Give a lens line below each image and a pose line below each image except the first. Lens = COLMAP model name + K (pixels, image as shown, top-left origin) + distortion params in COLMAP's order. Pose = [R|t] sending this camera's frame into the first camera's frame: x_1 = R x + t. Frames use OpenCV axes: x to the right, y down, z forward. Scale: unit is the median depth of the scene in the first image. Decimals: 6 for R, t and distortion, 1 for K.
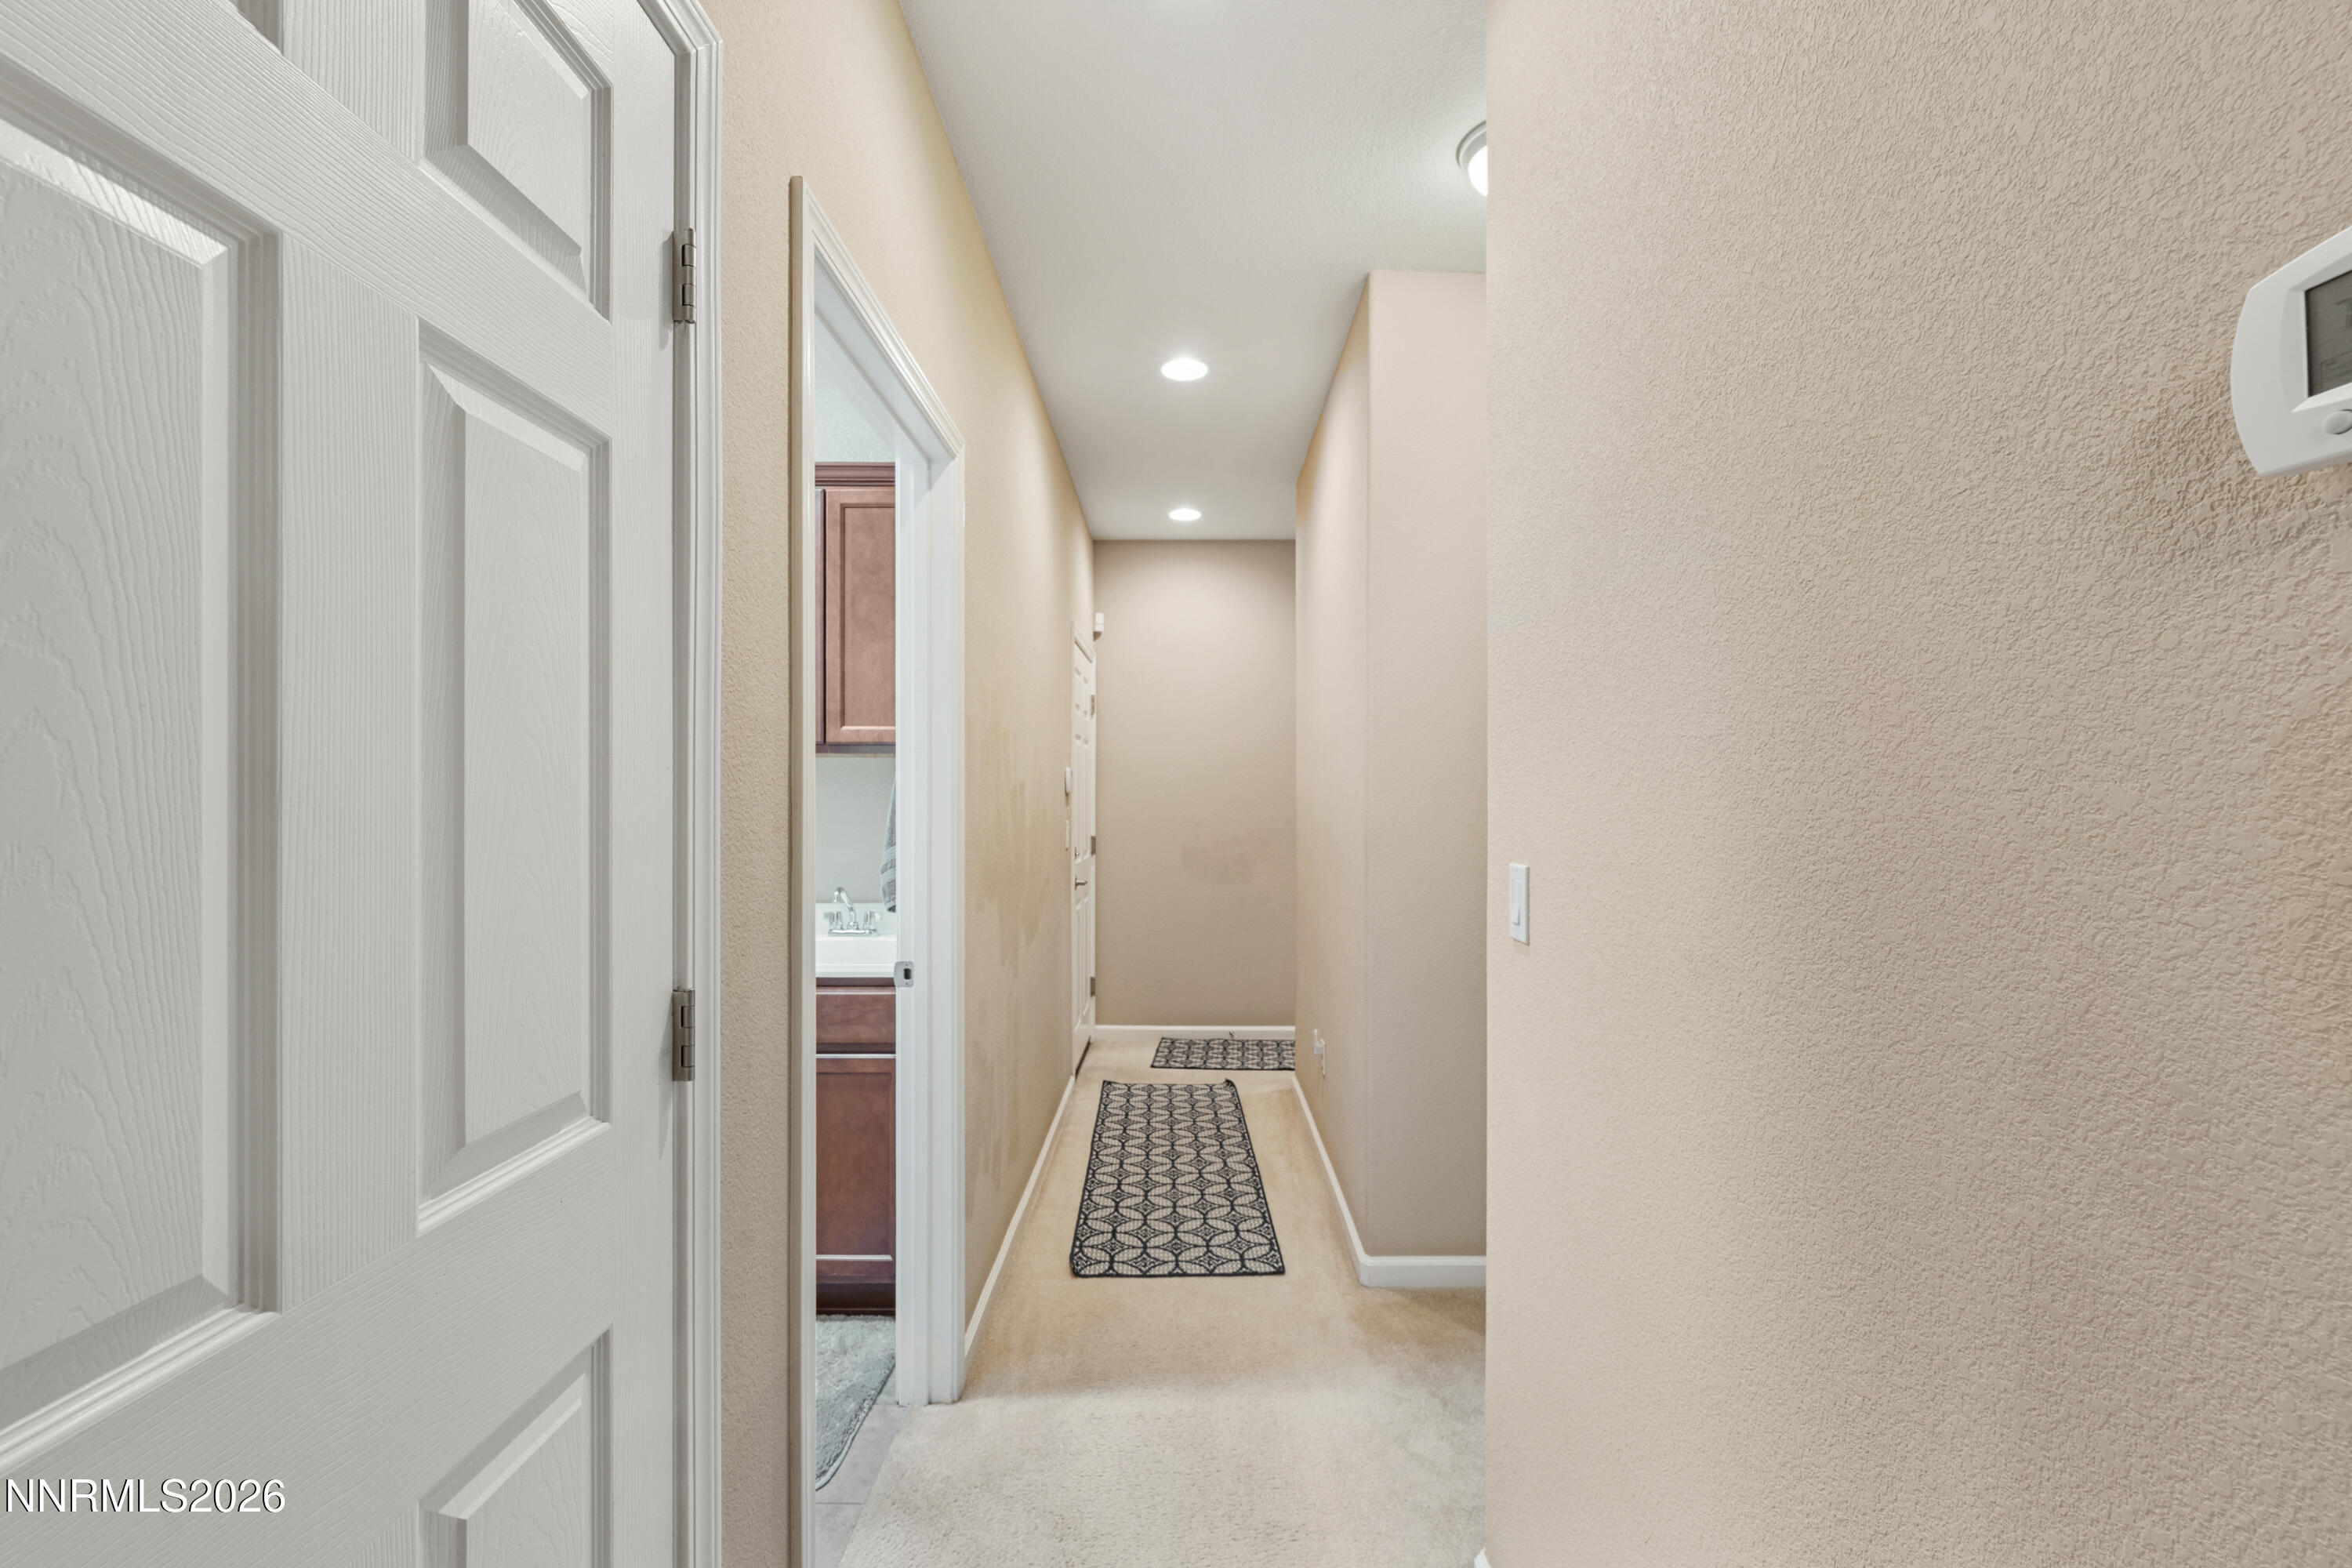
lens RADIAL K [[998.0, 0, 1173.8], [0, 998.0, 794.0], [0, 0, 1]] dist [0.000312, 0.000004]
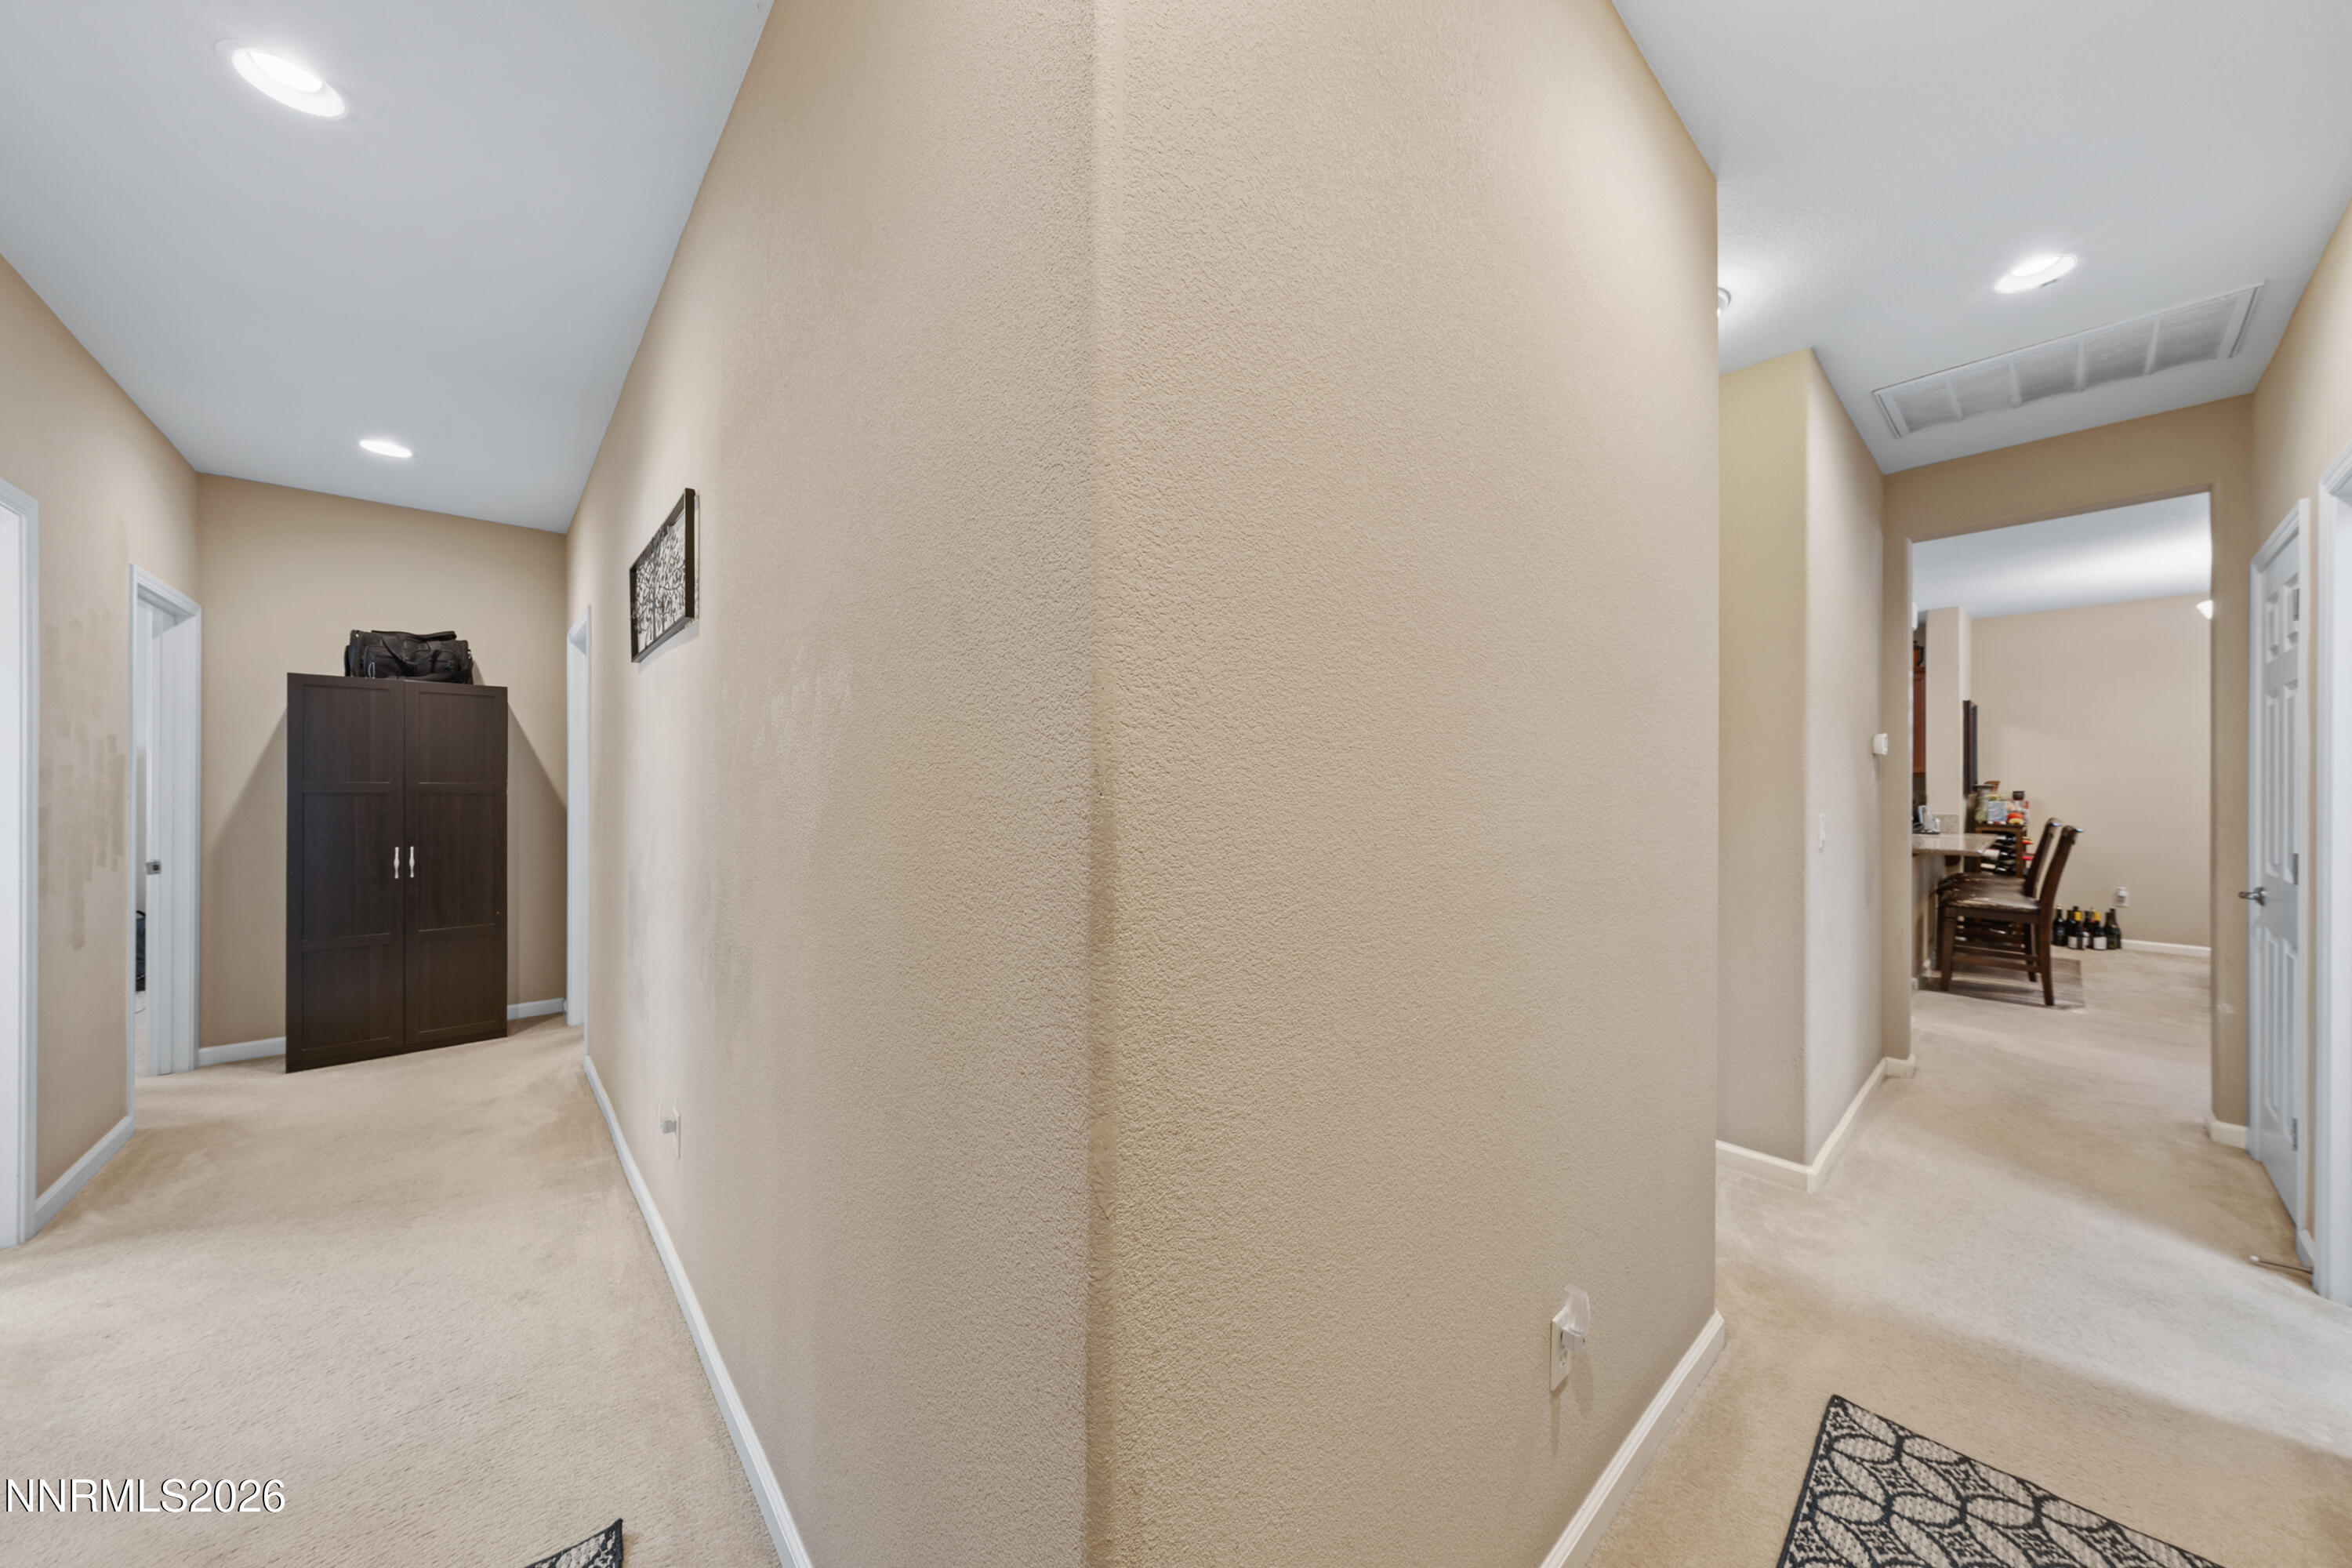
lens RADIAL K [[799.7, 0, 1177.2], [0, 799.7, 786.7], [0, 0, 1]] dist [0.004824, -0.001501]
pose [[-0.674247, -0.004192, 0.738494, -0.002543], [-0.005267, 0.999986, 0.000868, 0.012868], [-0.738487, -0.003304, -0.674259, 1.643403]]
